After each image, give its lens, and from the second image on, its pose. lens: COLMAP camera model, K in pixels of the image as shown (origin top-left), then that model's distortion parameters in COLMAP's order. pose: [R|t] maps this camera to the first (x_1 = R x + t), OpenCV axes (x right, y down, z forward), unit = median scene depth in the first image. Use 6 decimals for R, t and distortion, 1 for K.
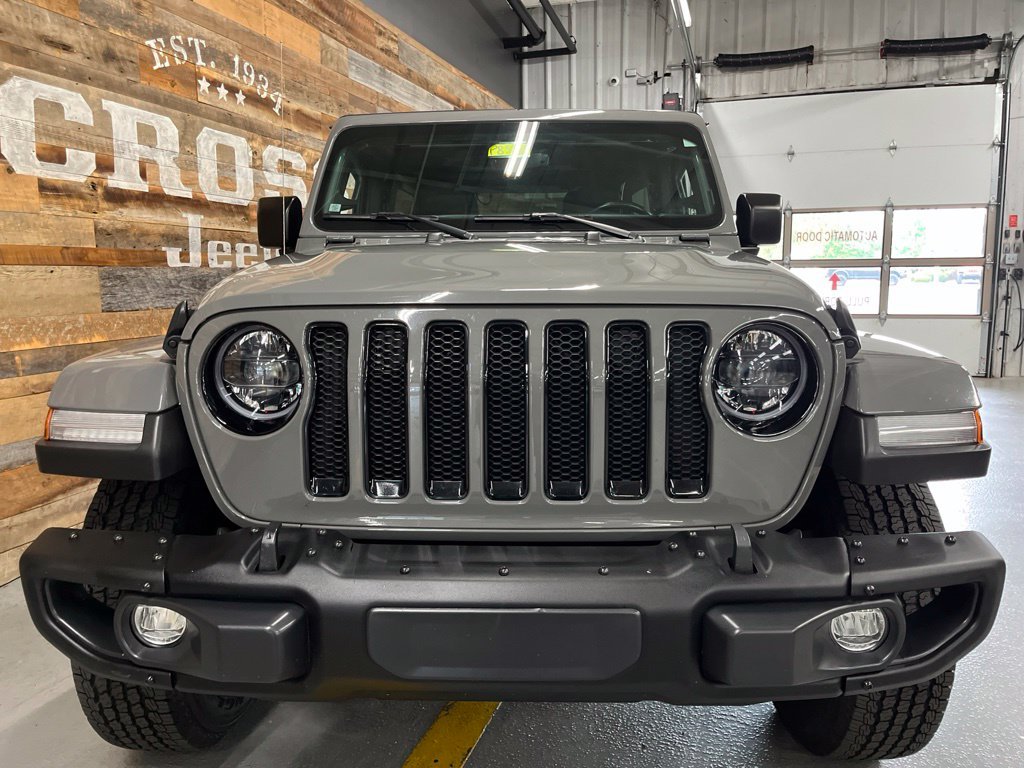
lens RADIAL K [[757.7, 0, 470.0], [0, 757.7, 389.3], [0, 0, 1]] dist [0.047839, -0.095124]
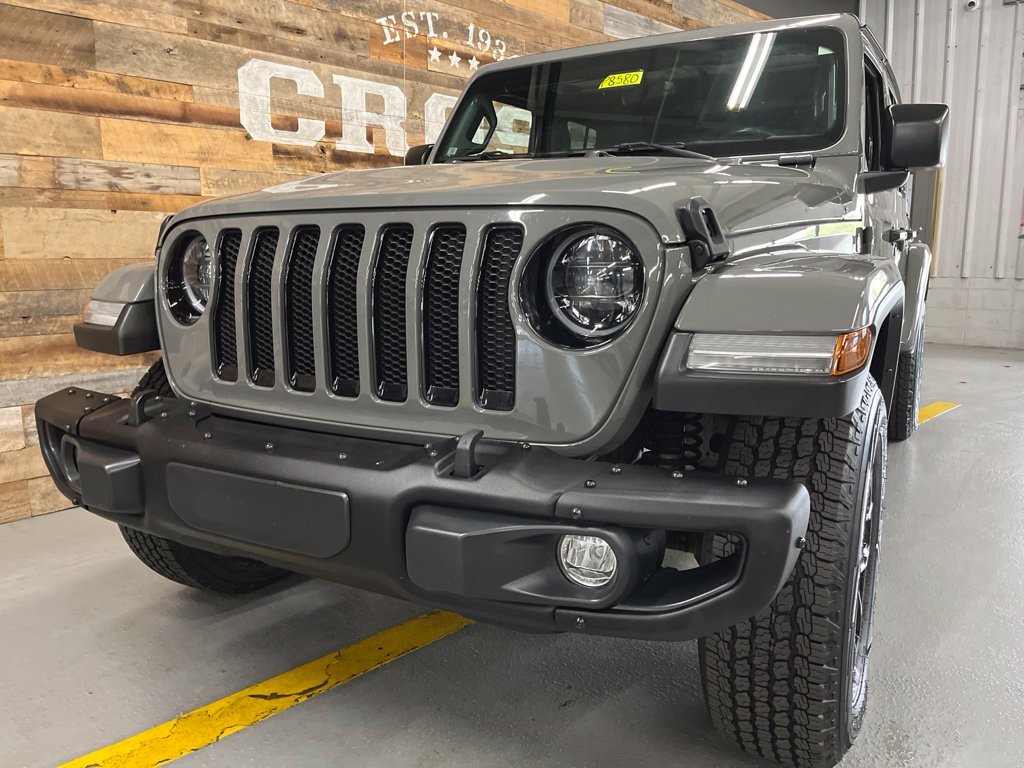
lens RADIAL K [[739.3, 0, 491.2], [0, 739.3, 380.7], [0, 0, 1]] dist [0.071559, -0.093866]
pose [[0.893673, 0.078555, -0.441788, 0.284751], [-0.066342, 0.996868, 0.043054, 0.027260], [0.443787, -0.009167, 0.896086, 0.062518]]
